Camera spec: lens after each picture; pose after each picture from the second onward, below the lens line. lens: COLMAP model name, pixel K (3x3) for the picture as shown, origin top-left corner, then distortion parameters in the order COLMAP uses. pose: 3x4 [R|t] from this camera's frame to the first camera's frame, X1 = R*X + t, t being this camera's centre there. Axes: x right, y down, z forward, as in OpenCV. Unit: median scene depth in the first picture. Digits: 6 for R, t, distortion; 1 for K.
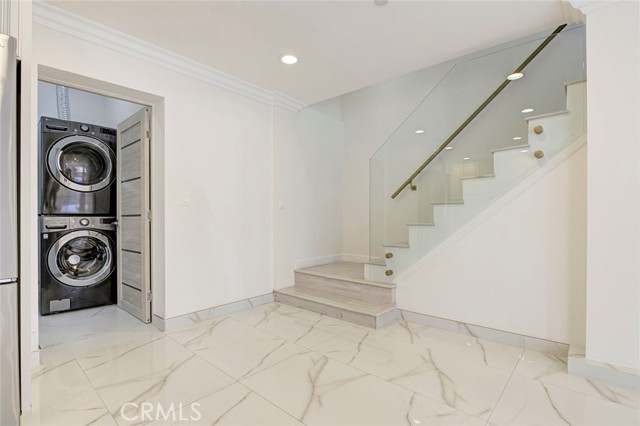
lens RADIAL K [[303.0, 0, 319.2], [0, 303.0, 215.7], [0, 0, 1]] dist [-0.000482, -0.000291]
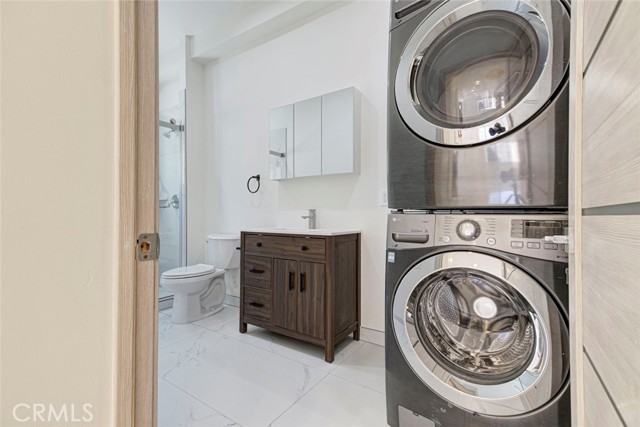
lens RADIAL K [[287.3, 0, 320.0], [0, 287.3, 213.5], [0, 0, 1]] dist [0.023428, -0.000123]
pose [[0.147664, 0.000903, -0.989037, -0.452566], [-0.002968, 0.999995, 0.000470, 0.002172], [0.989033, 0.002866, 0.147666, 0.765204]]
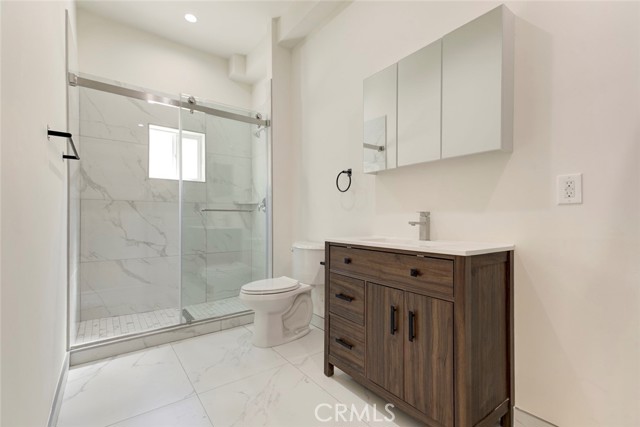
lens RADIAL K [[287.3, 0, 320.0], [0, 287.3, 213.5], [0, 0, 1]] dist [0.023428, -0.000123]
pose [[-0.192087, -0.014937, -0.981264, -0.675458], [-0.004351, 0.999887, -0.014369, 0.002942], [0.981368, 0.001509, -0.192130, 0.771788]]
